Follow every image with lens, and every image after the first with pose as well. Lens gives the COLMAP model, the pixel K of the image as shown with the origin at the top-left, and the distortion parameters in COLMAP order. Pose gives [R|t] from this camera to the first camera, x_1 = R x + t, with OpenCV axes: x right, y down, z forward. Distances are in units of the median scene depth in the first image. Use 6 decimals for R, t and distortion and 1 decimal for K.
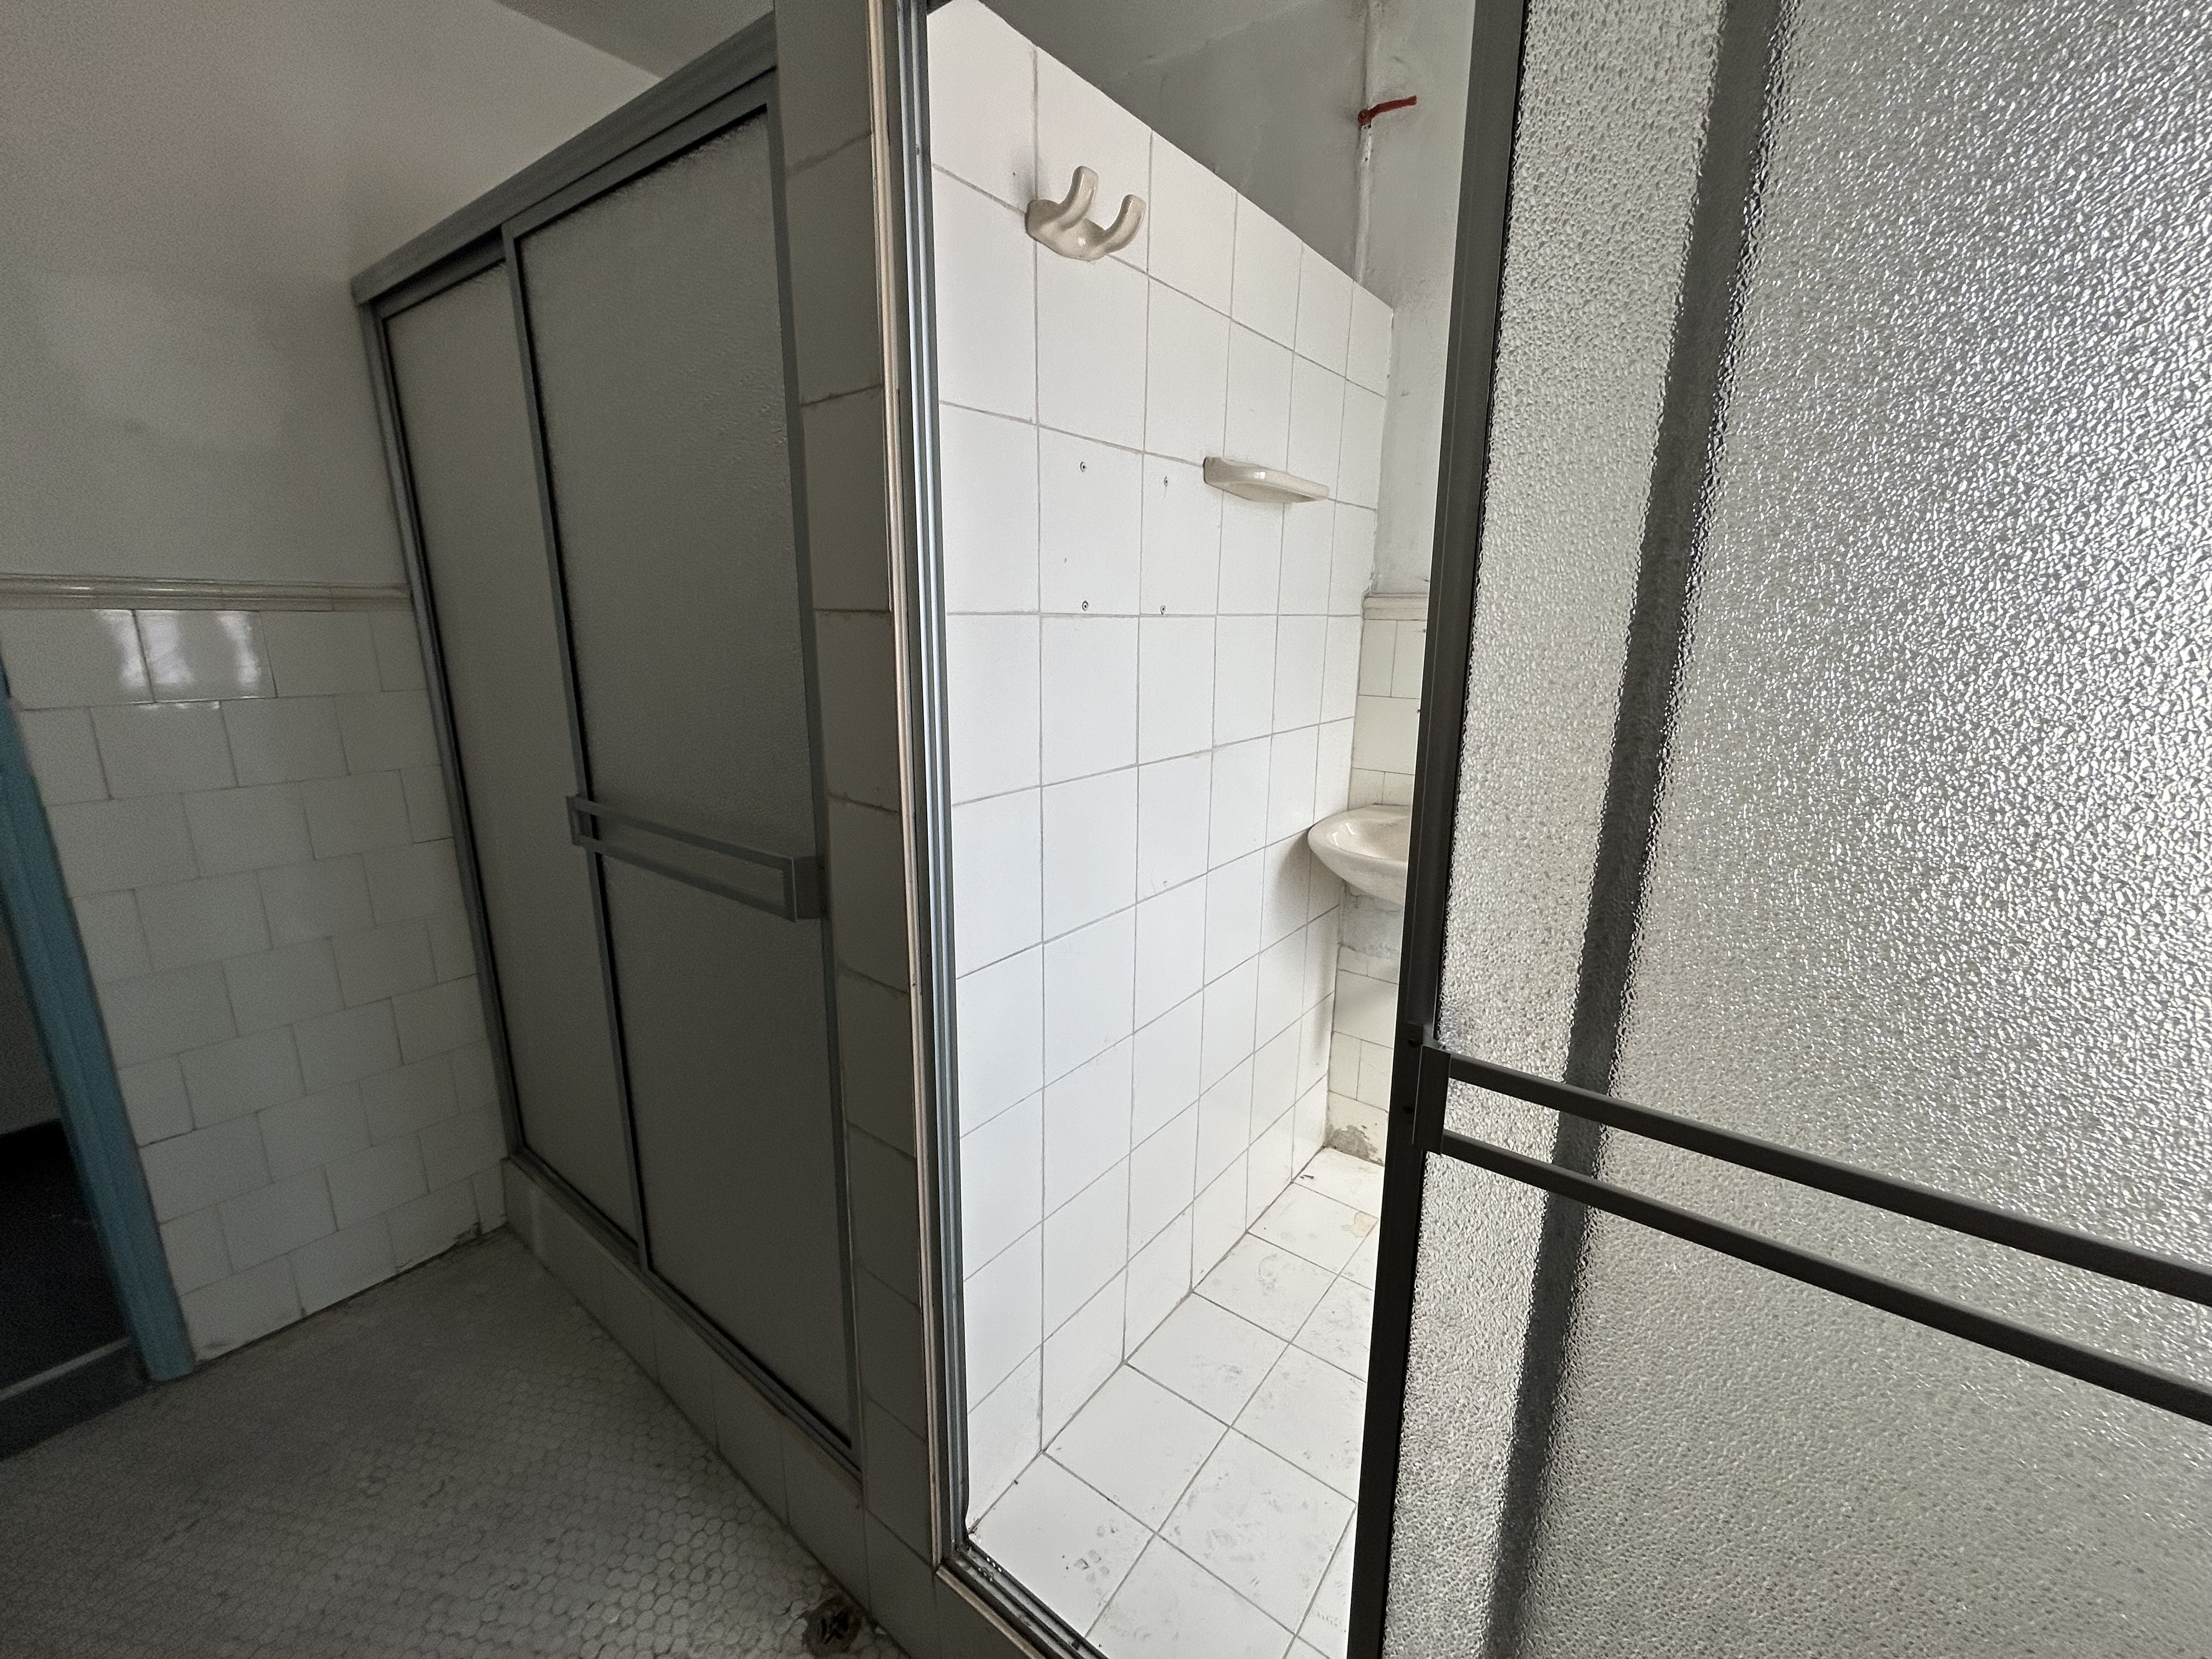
lens RADIAL K [[888.0, 0, 1106.0], [0, 888.0, 829.5], [0, 0, 1]] dist [0.001591, 0.000002]
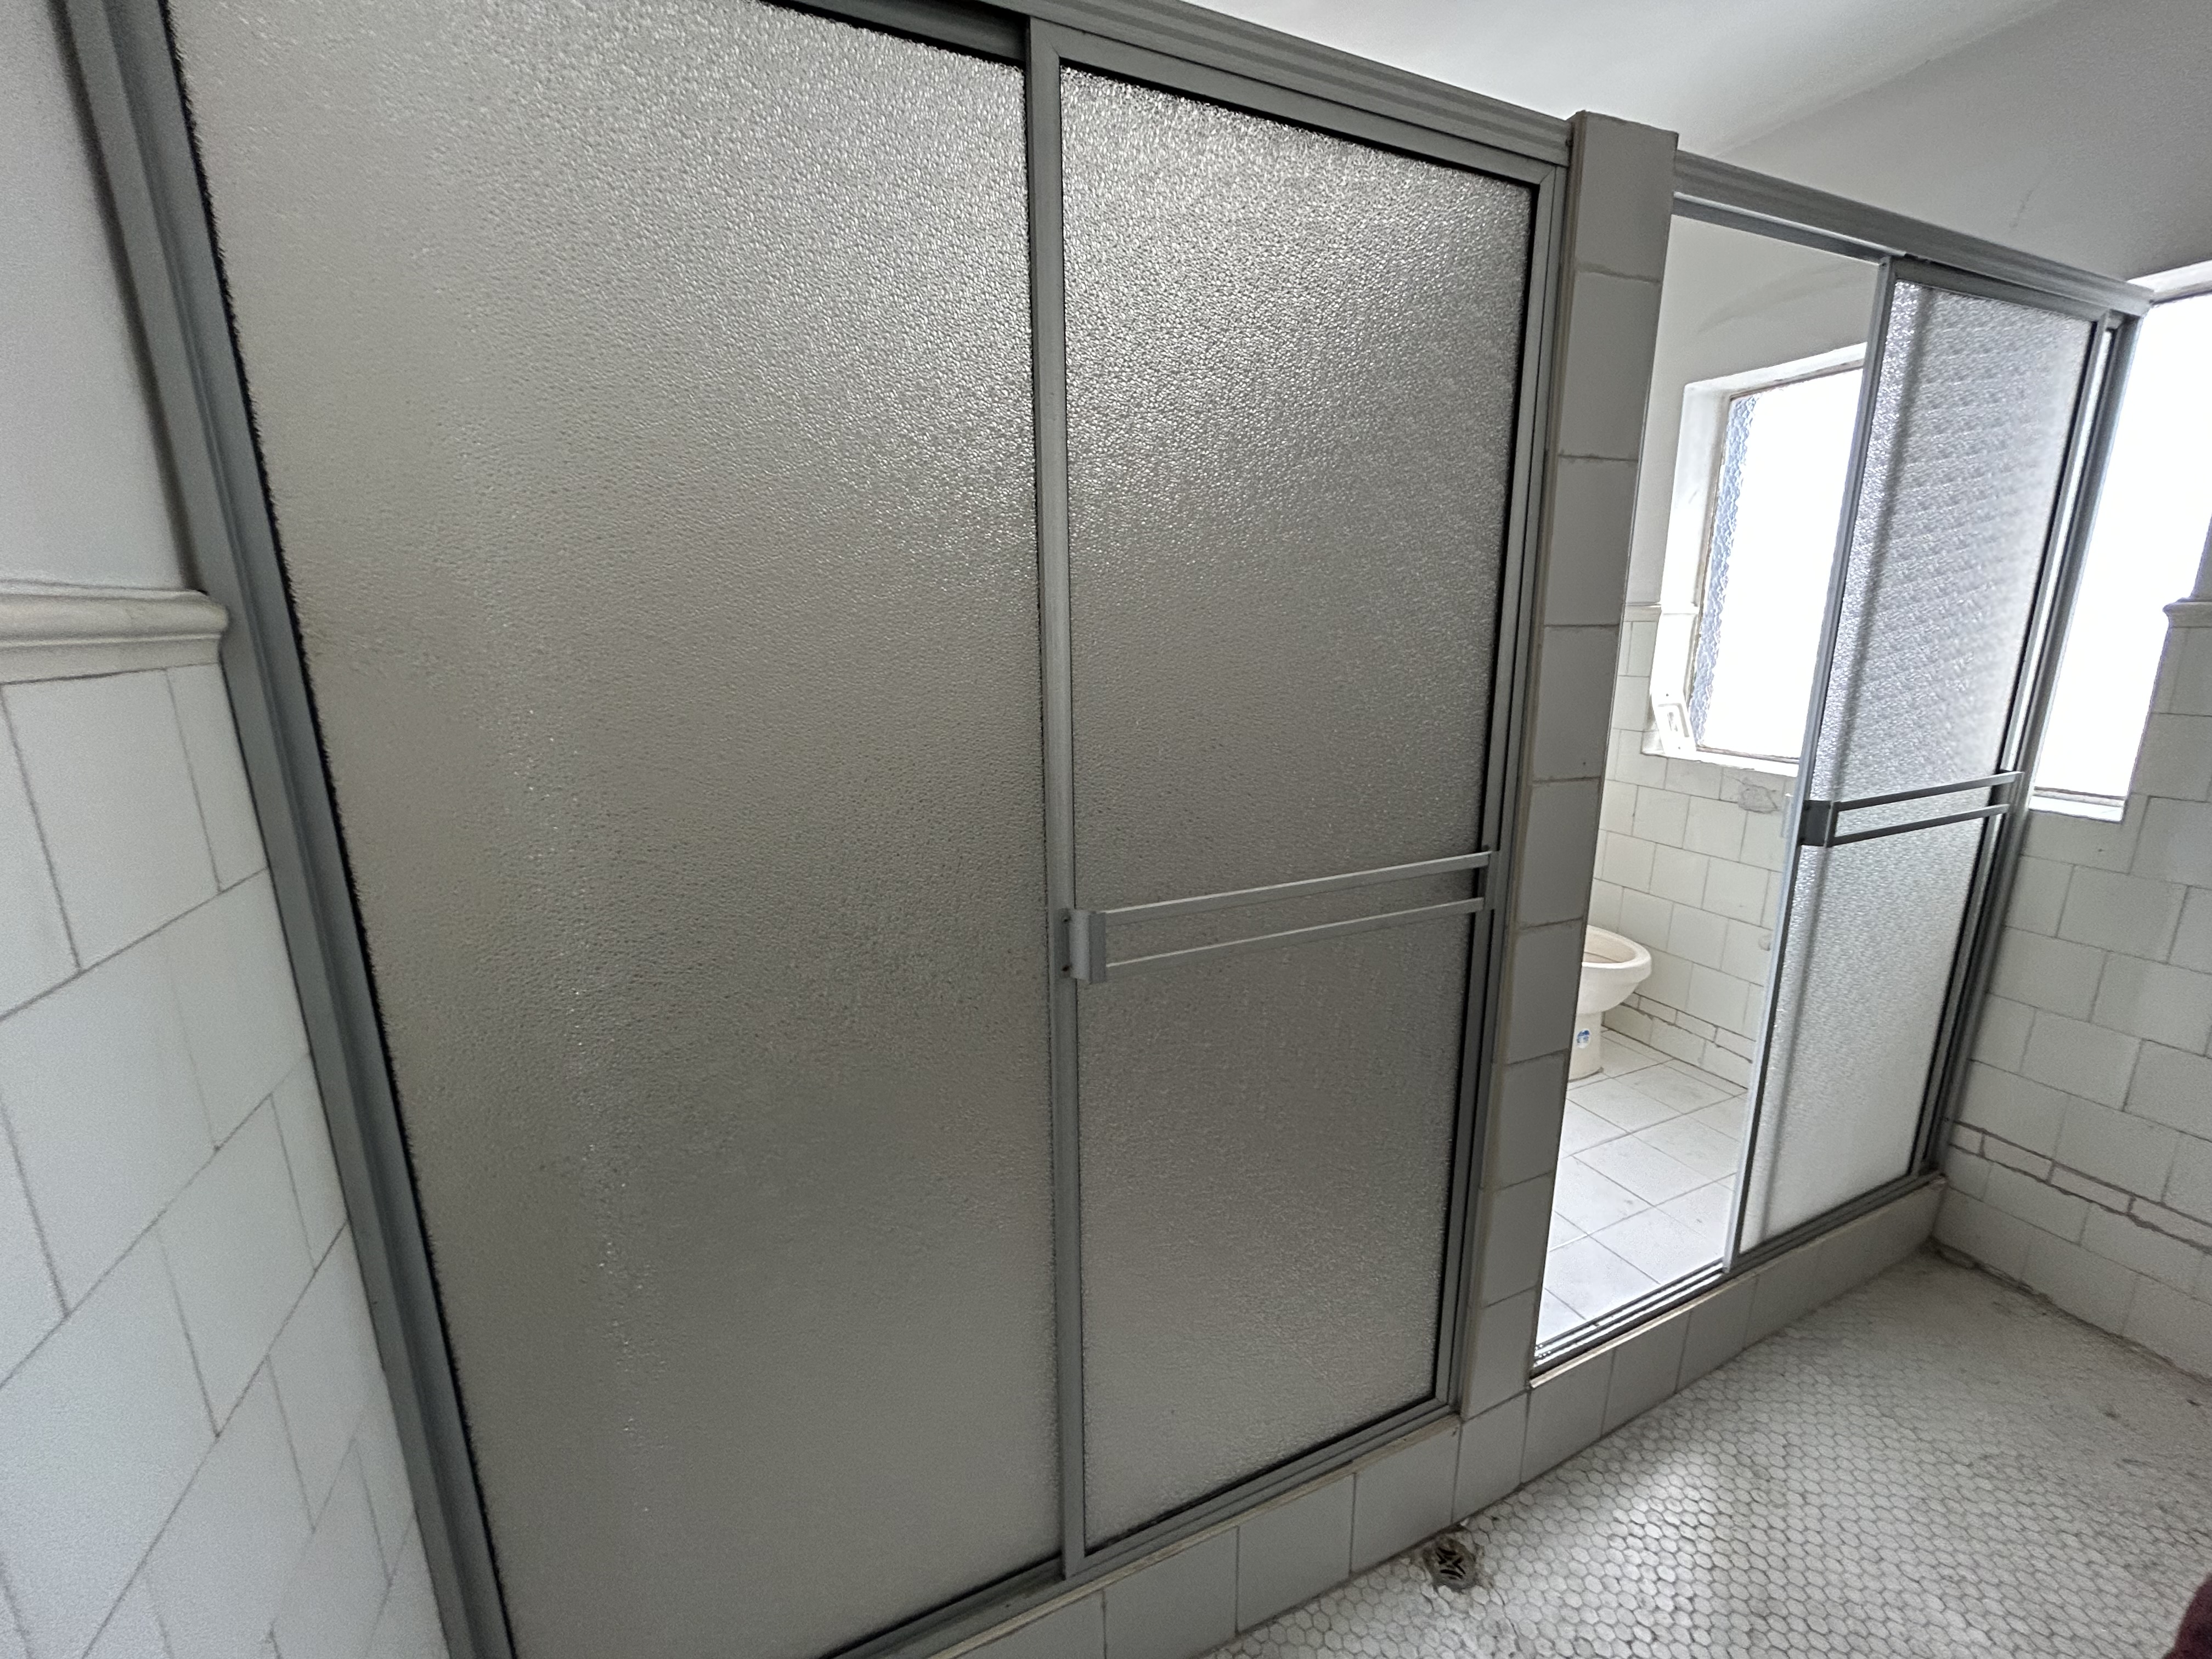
lens RADIAL K [[888.0, 0, 1106.0], [0, 888.0, 829.5], [0, 0, 1]] dist [0.001591, 0.000002]
pose [[0.484332, -0.212909, 0.848583, -1.632344], [0.221092, 0.968241, 0.116742, -0.245801], [-0.846487, 0.131073, 0.516022, 0.897518]]
